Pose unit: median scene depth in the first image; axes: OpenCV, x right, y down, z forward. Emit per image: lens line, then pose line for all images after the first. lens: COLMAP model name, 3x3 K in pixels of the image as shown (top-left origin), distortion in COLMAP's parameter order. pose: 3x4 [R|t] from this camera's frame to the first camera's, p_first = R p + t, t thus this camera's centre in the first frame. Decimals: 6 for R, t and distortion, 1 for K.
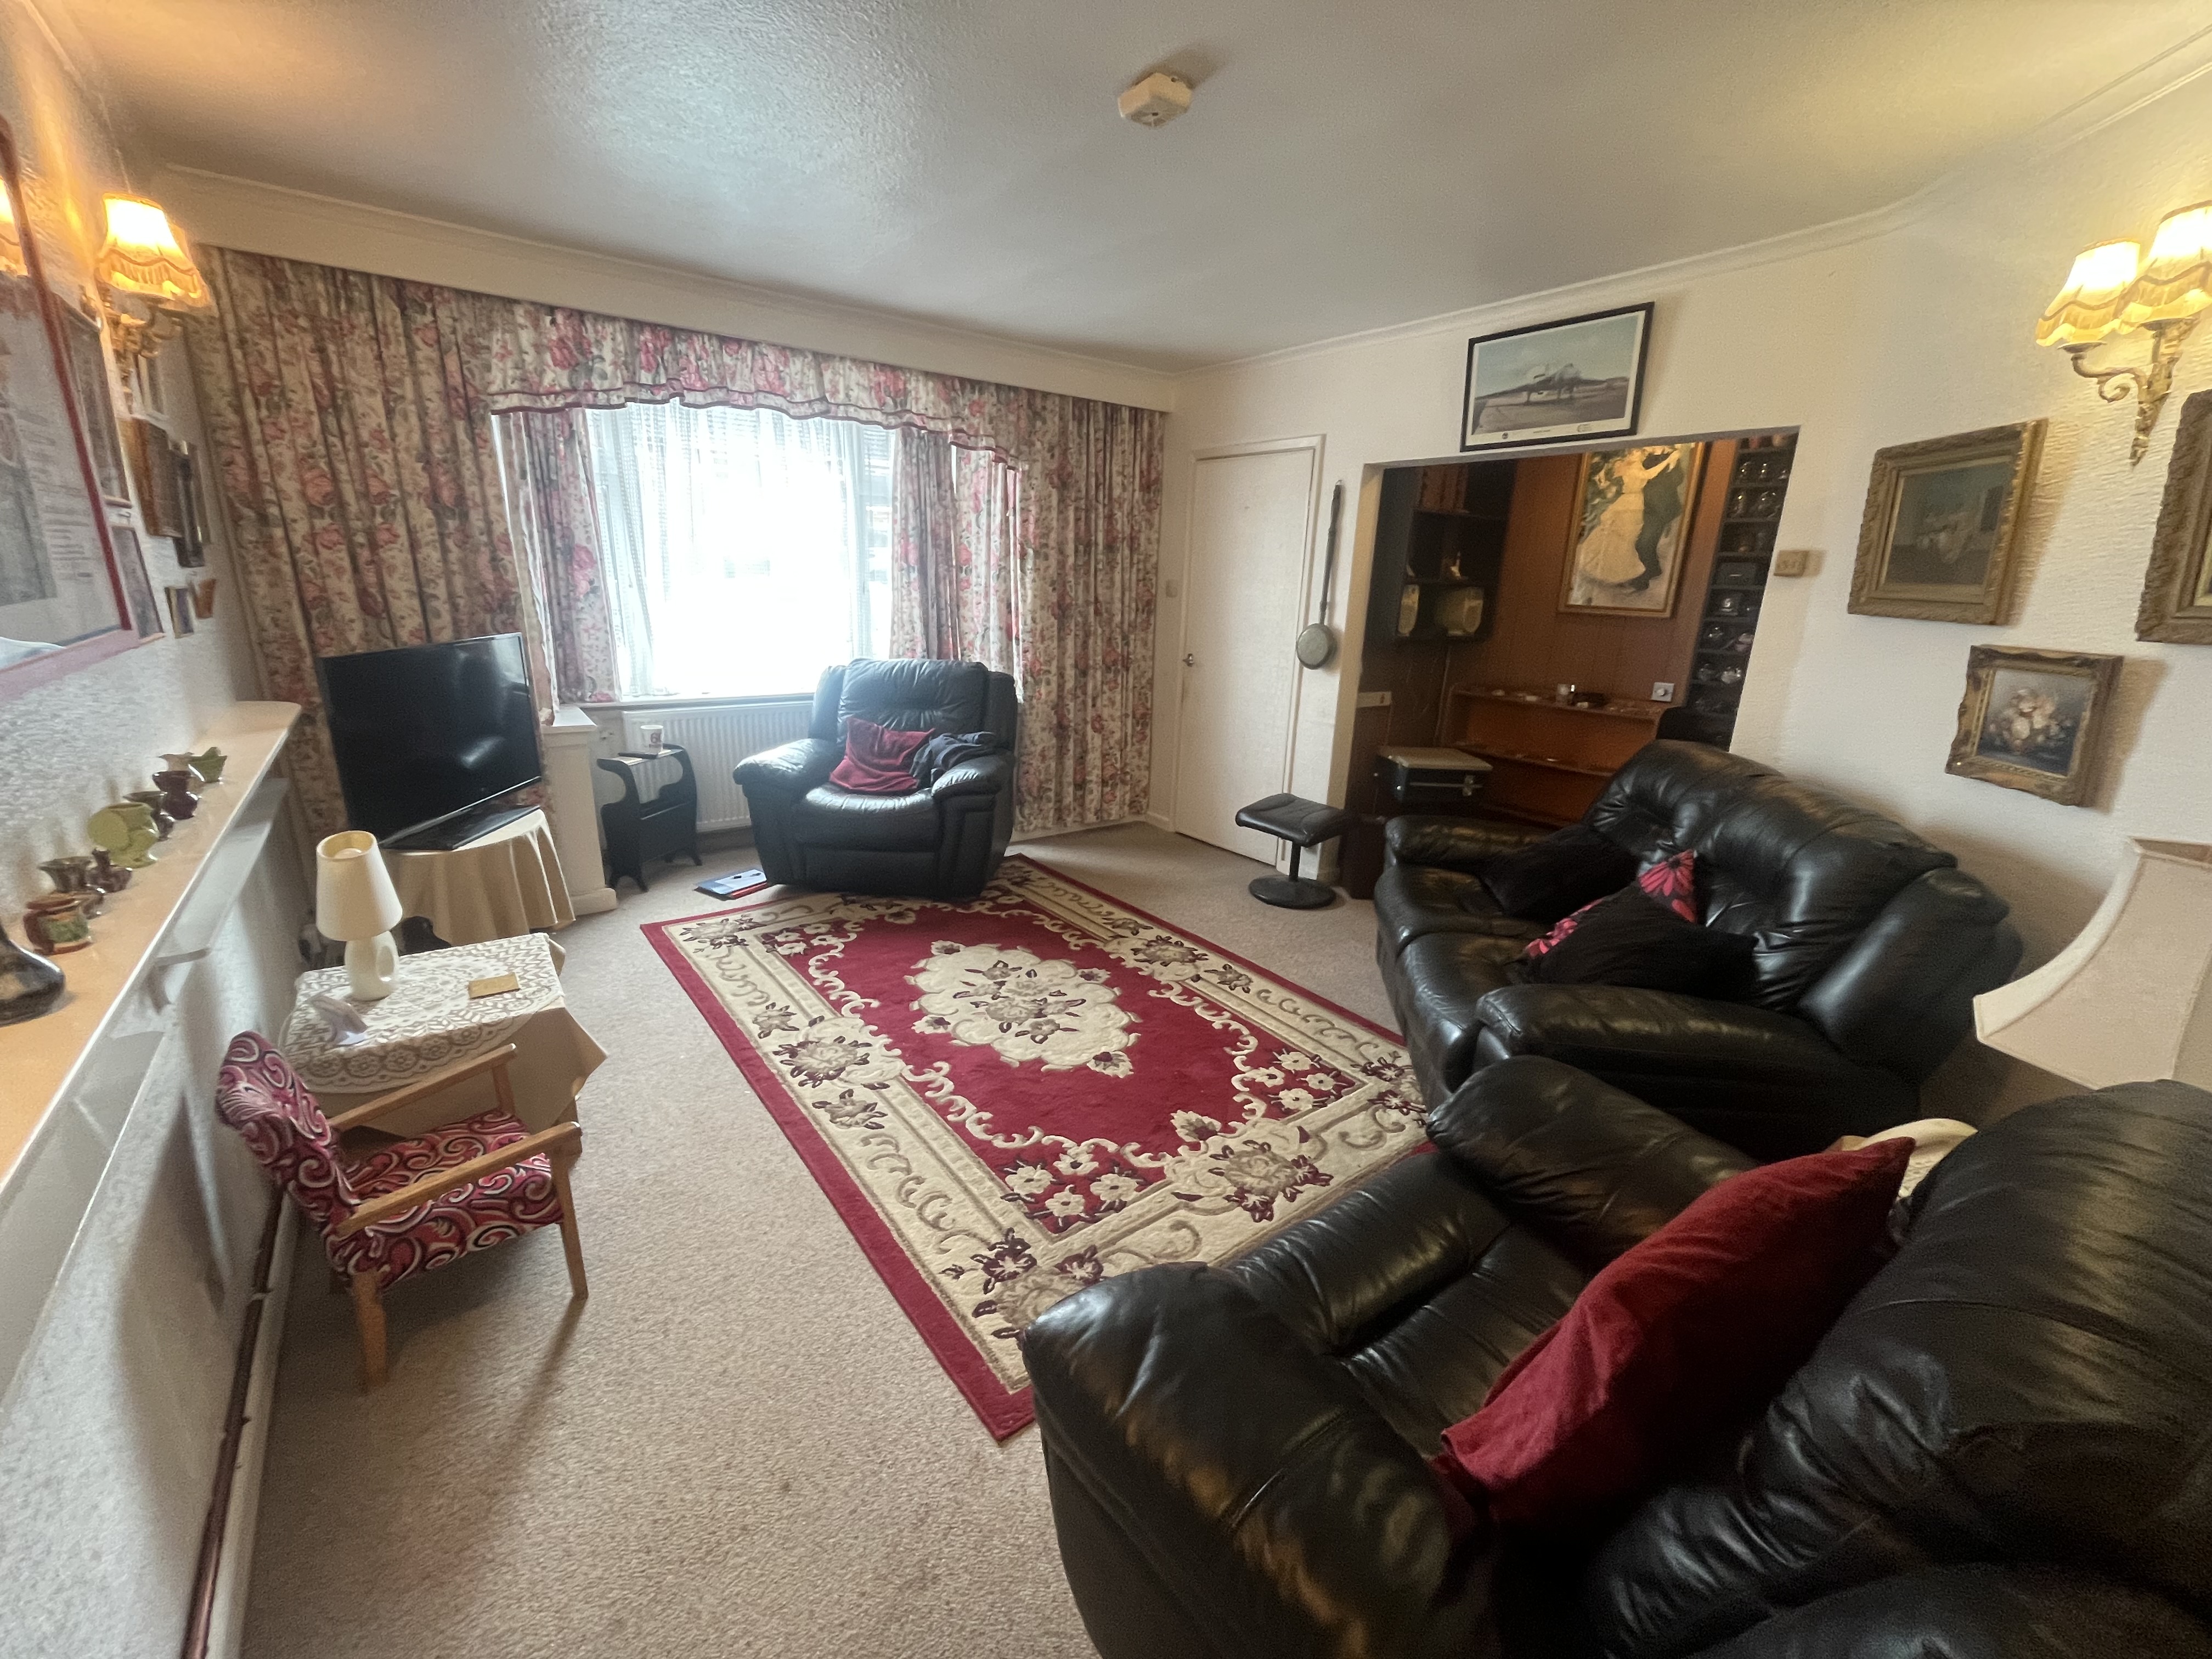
lens RADIAL K [[899.8, 0, 1099.7], [0, 899.8, 823.7], [0, 0, 1]] dist [-0.002630, -0.000881]
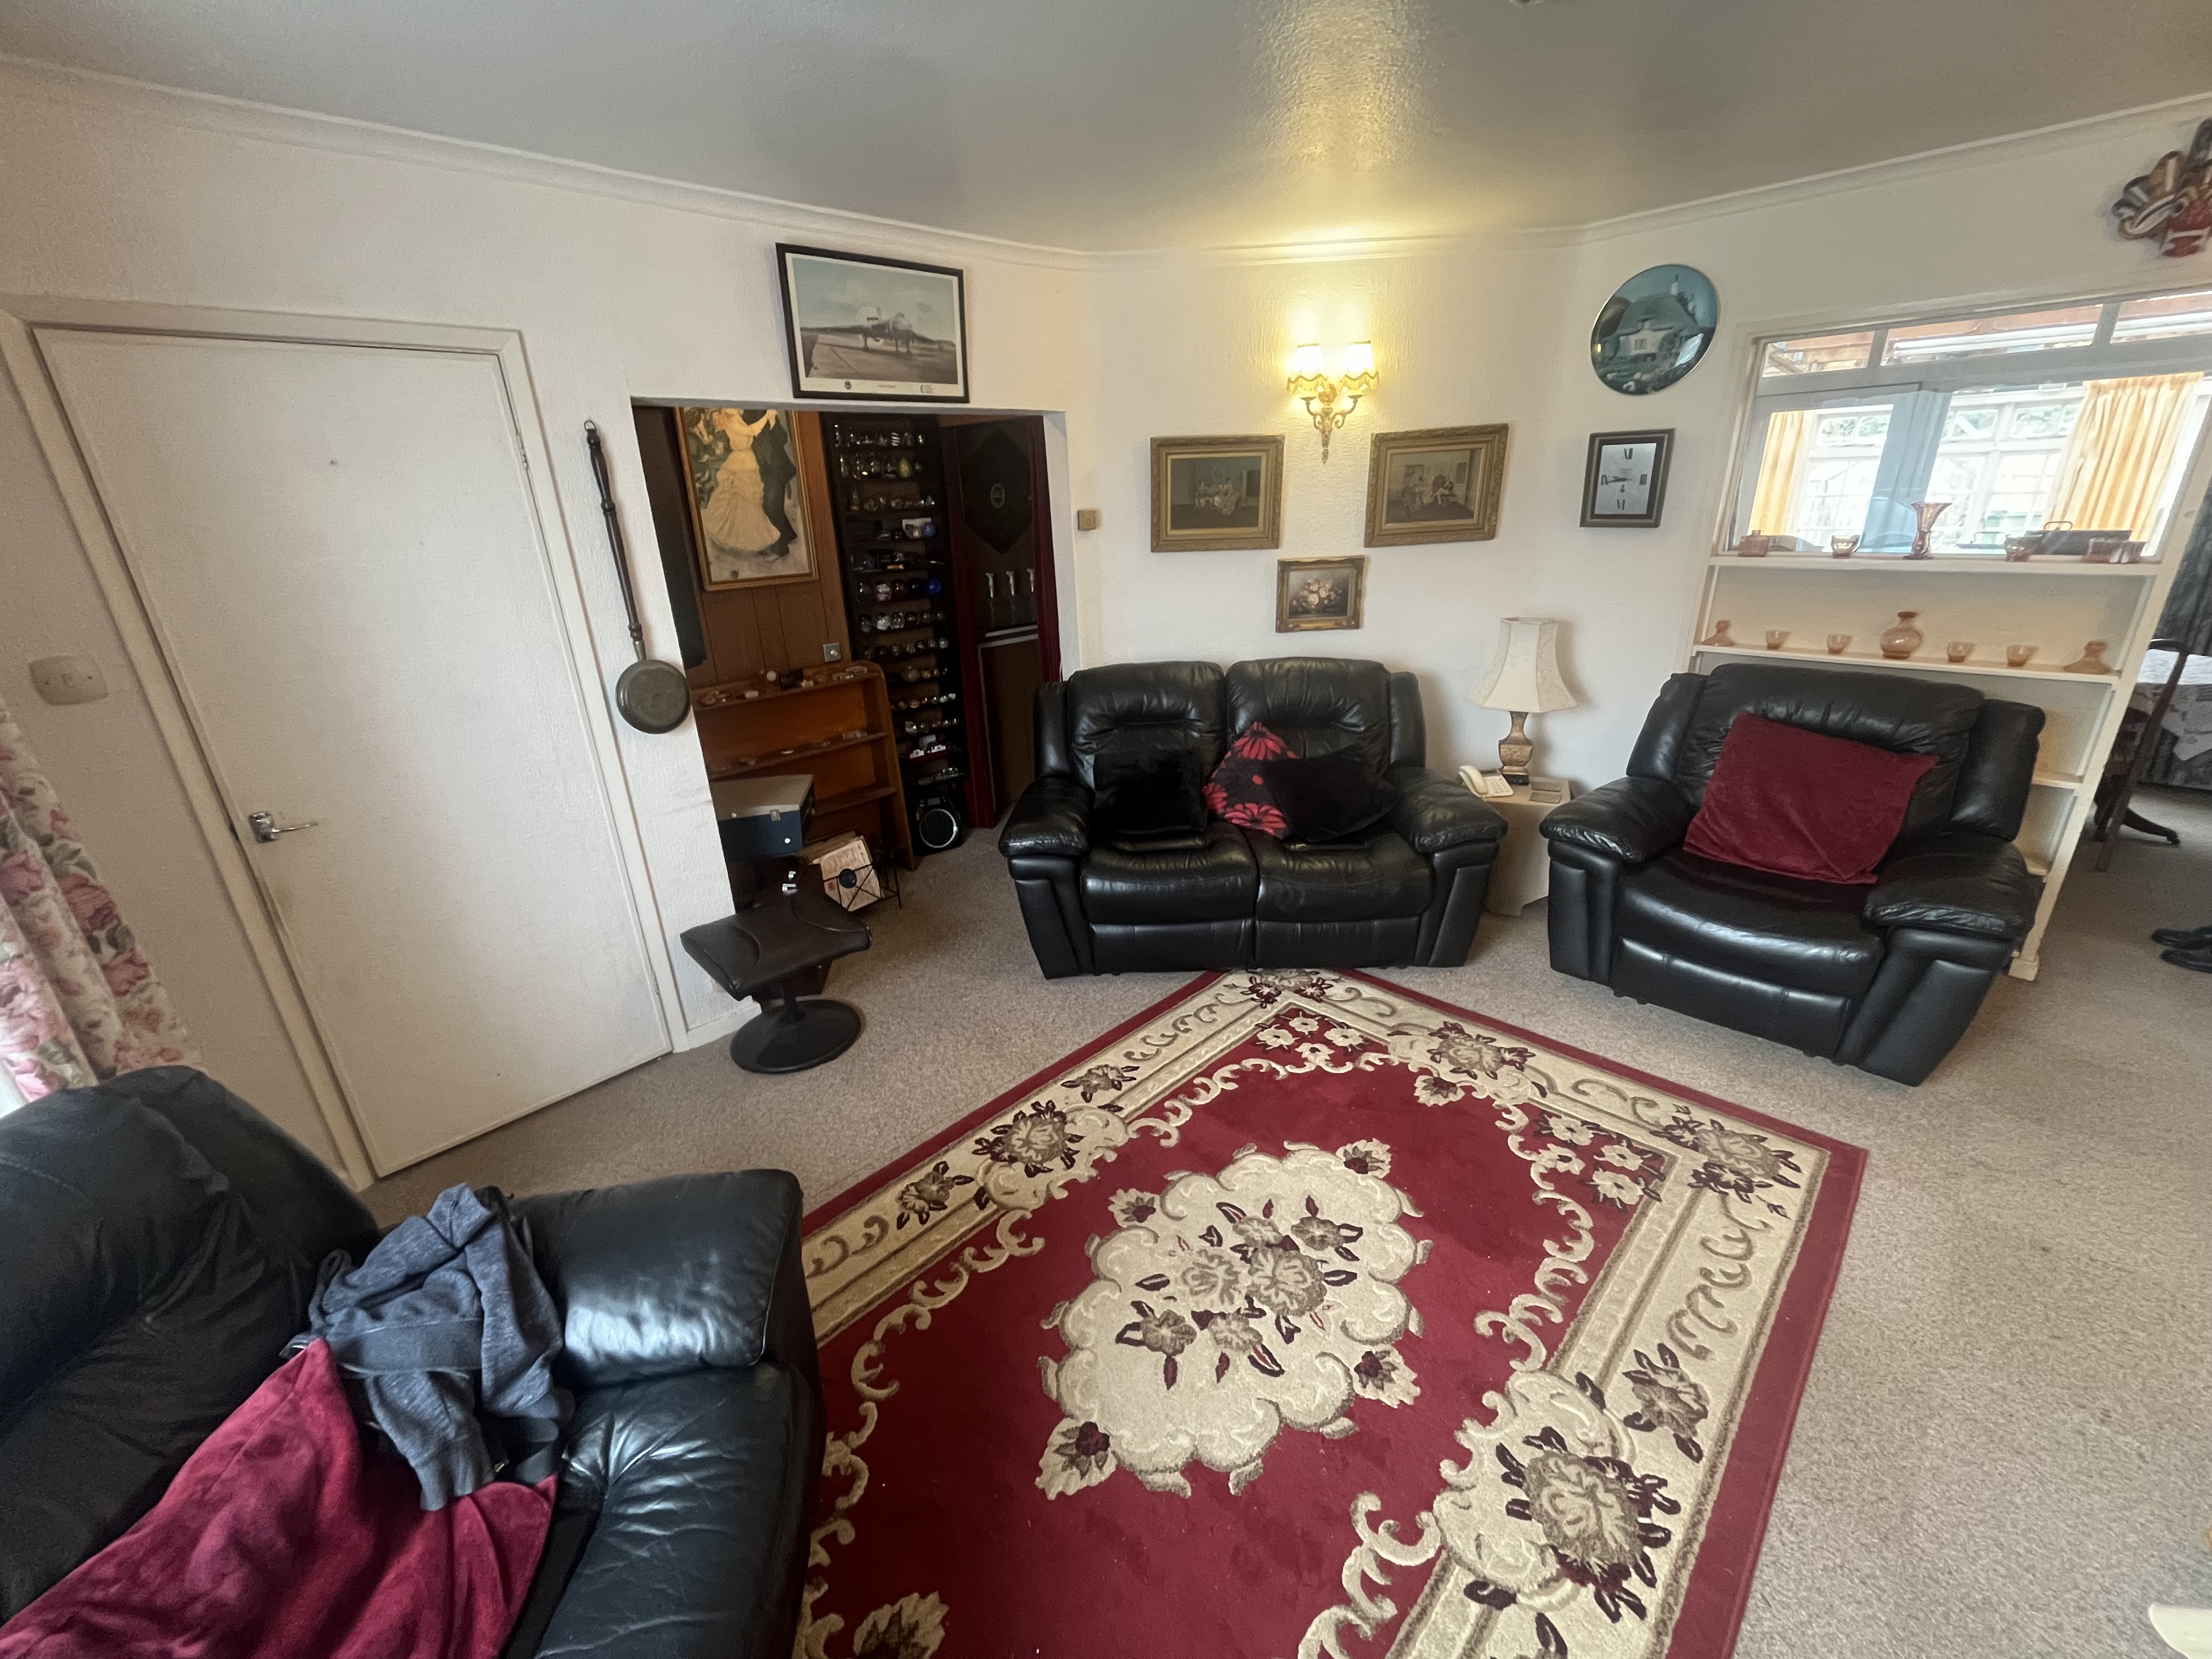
lens RADIAL K [[899.8, 0, 1098.0], [0, 899.8, 828.7], [0, 0, 1]] dist [-0.002630, -0.000881]
pose [[-0.140932, -0.372361, 0.917325, -0.608978], [0.301733, 0.866336, 0.398020, -0.412865], [-0.942919, 0.332881, -0.009741, 1.134441]]
